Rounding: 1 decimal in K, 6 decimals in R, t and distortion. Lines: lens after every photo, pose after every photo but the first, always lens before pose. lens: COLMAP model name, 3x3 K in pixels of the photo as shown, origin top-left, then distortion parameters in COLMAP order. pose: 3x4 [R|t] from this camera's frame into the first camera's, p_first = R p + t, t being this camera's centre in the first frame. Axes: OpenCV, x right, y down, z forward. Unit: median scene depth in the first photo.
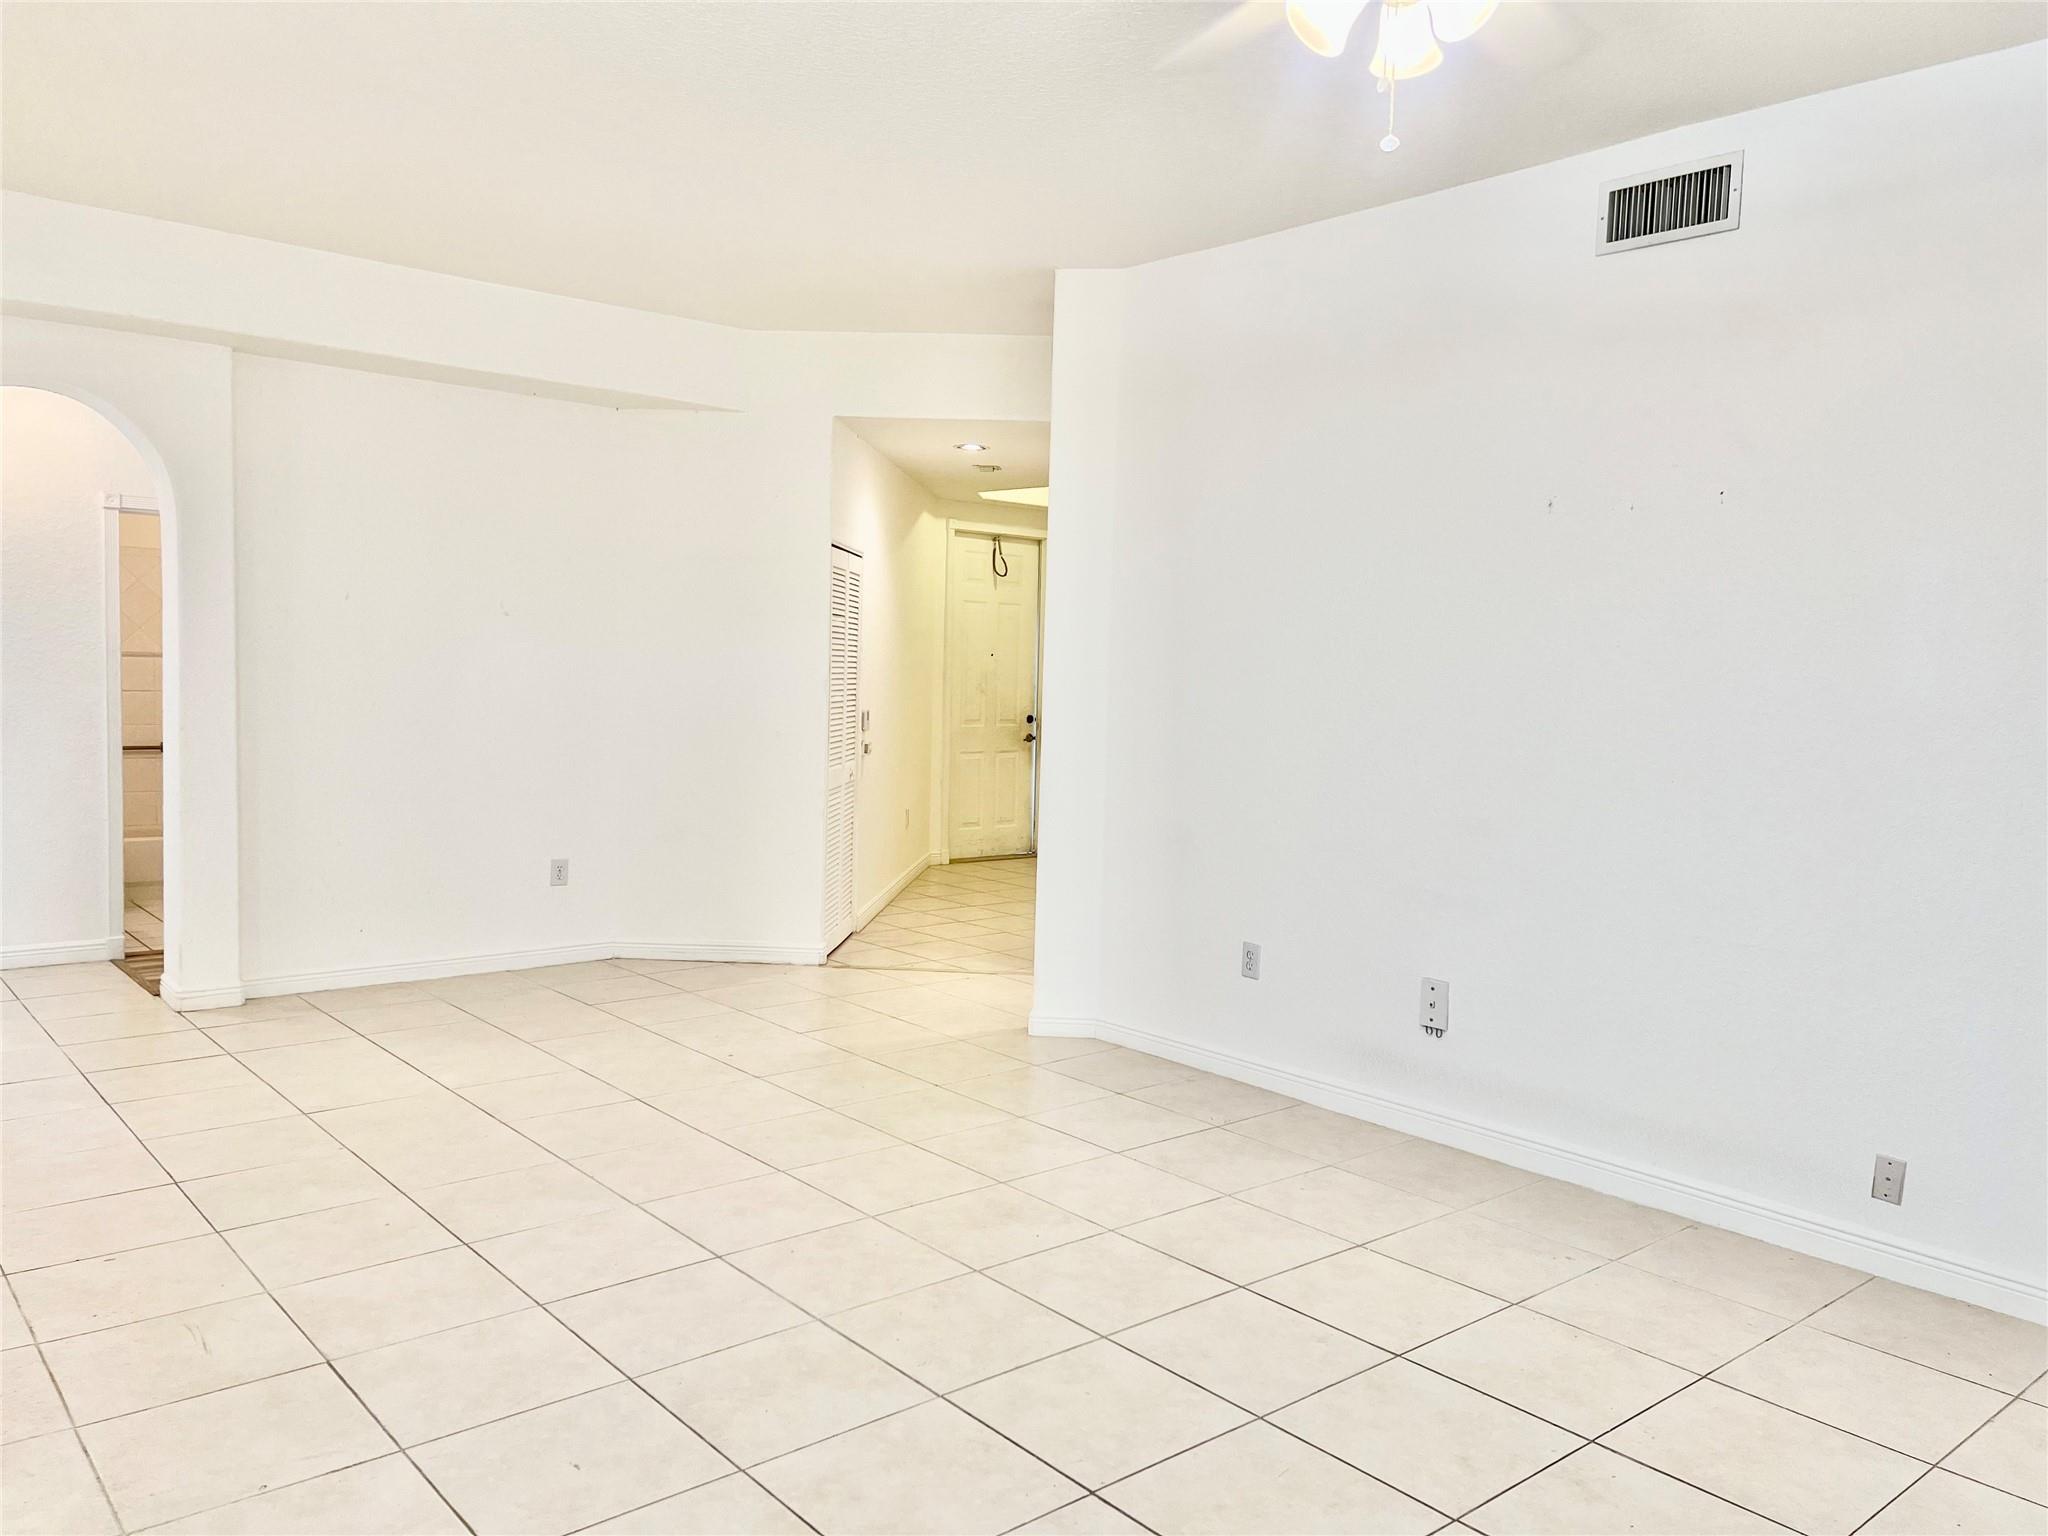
lens RADIAL K [[1529.9, 0, 1024.0], [0, 1529.9, 768.0], [0, 0, 1]] dist [0.054560, 0.000445]
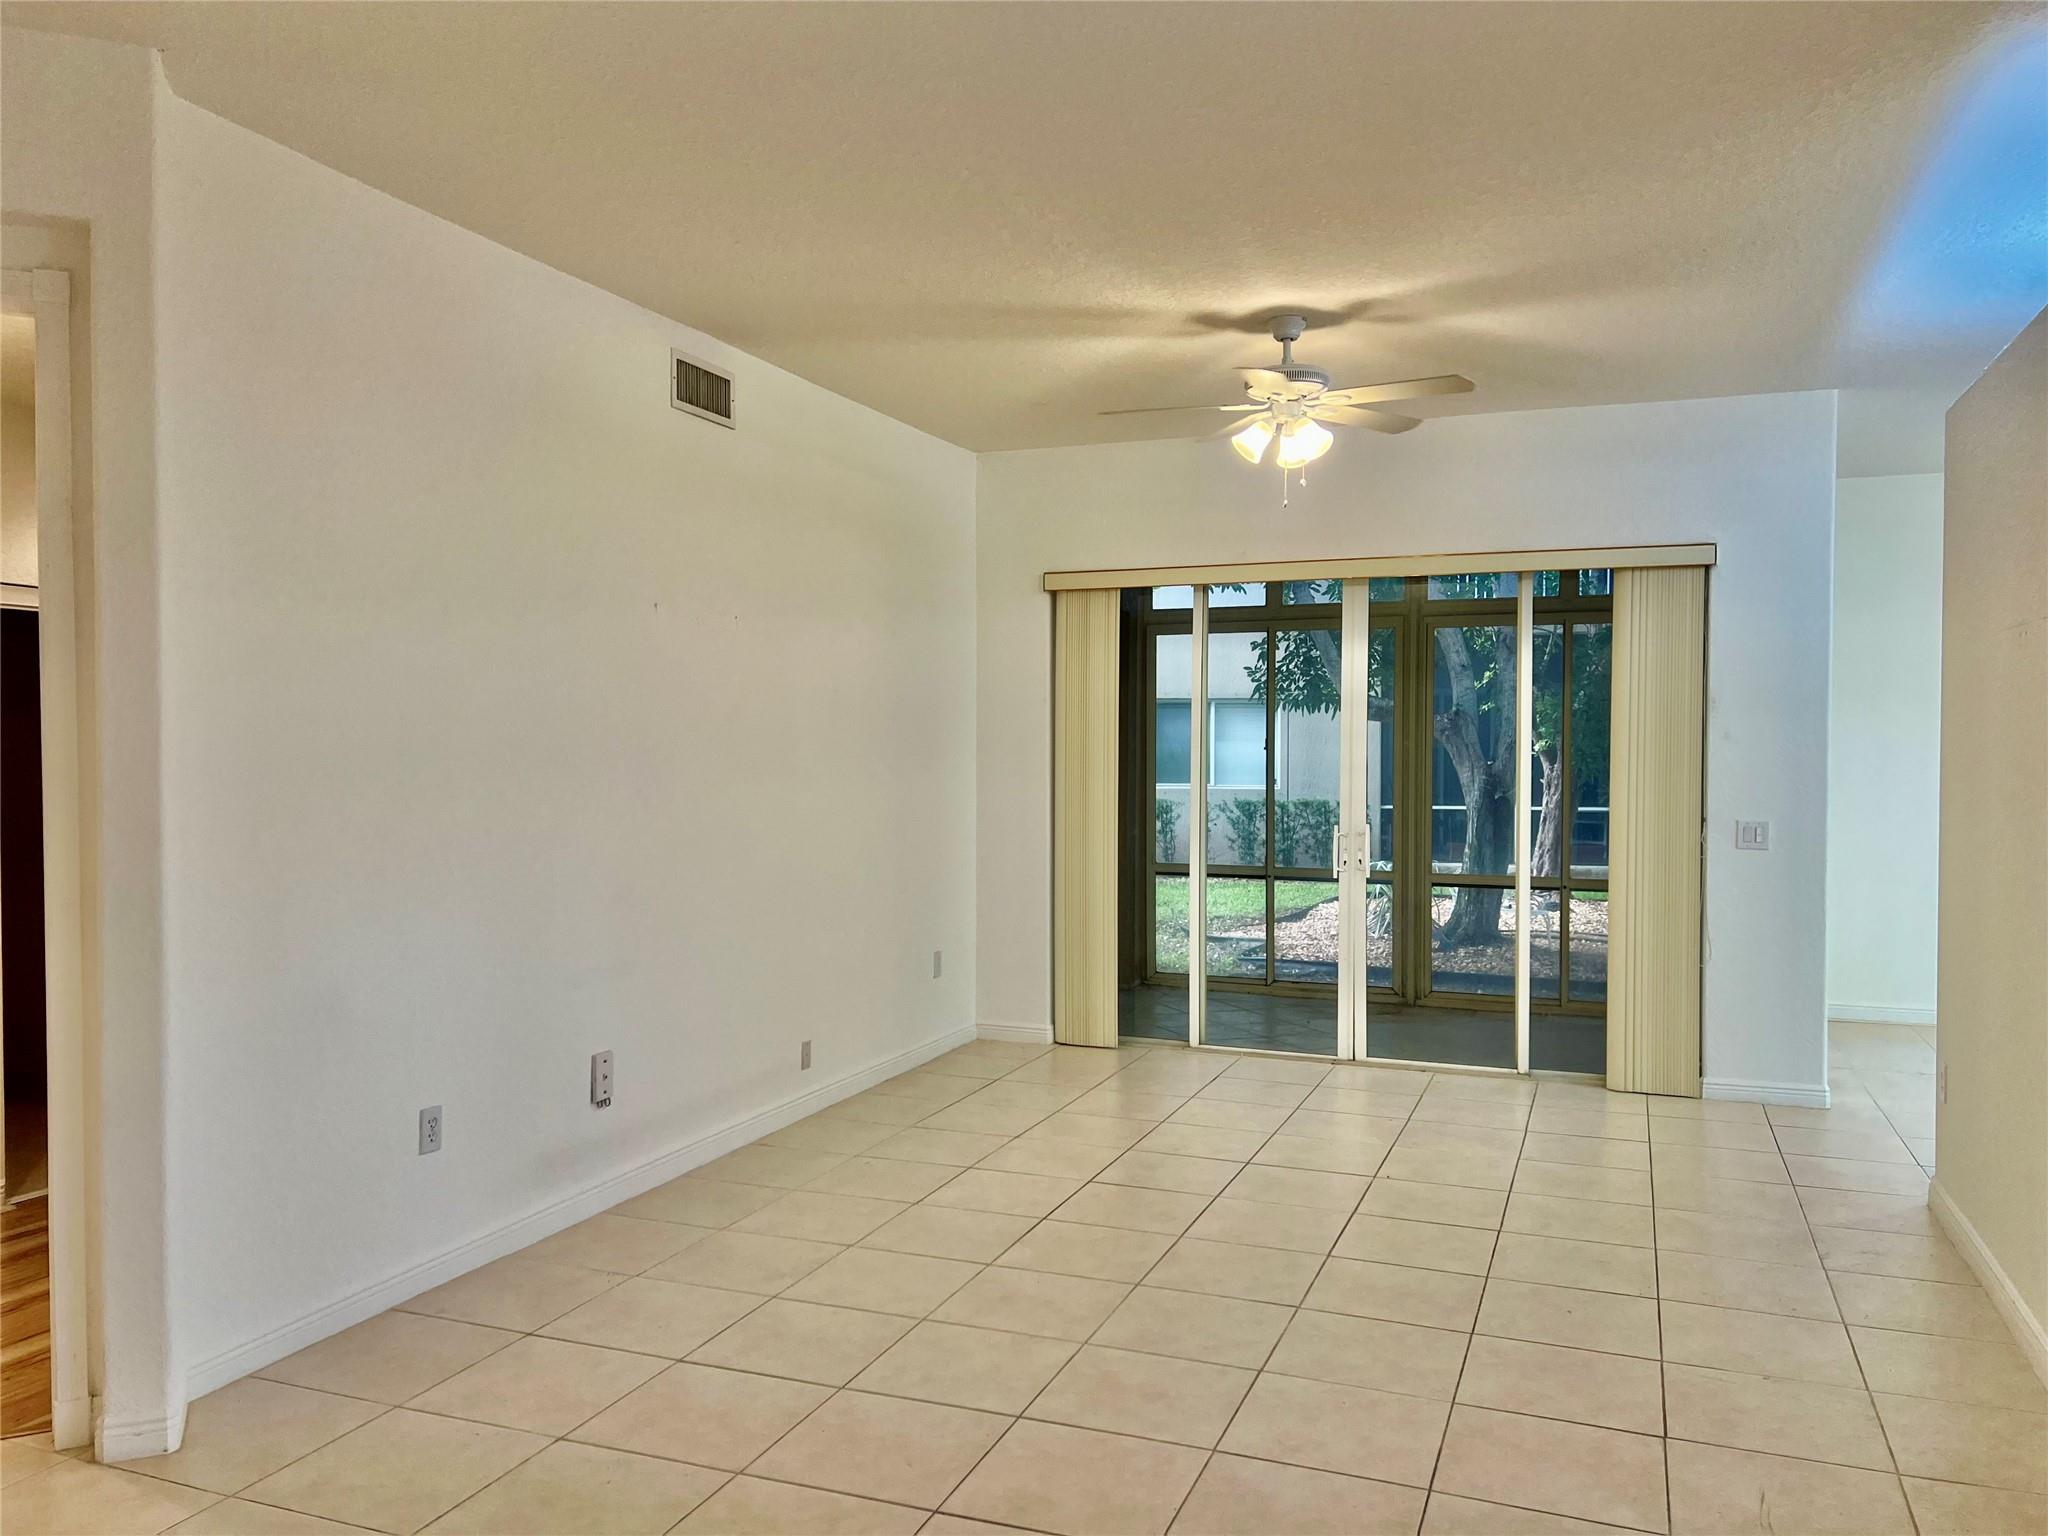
lens RADIAL K [[1542.2, 0, 1020.7], [0, 1542.2, 795.9], [0, 0, 1]] dist [0.051370, -0.008936]
pose [[-0.472113, -0.060827, 0.879437, -0.866642], [0.045508, 0.994605, 0.093223, -0.131922], [-0.880363, 0.084034, -0.466798, 1.390179]]
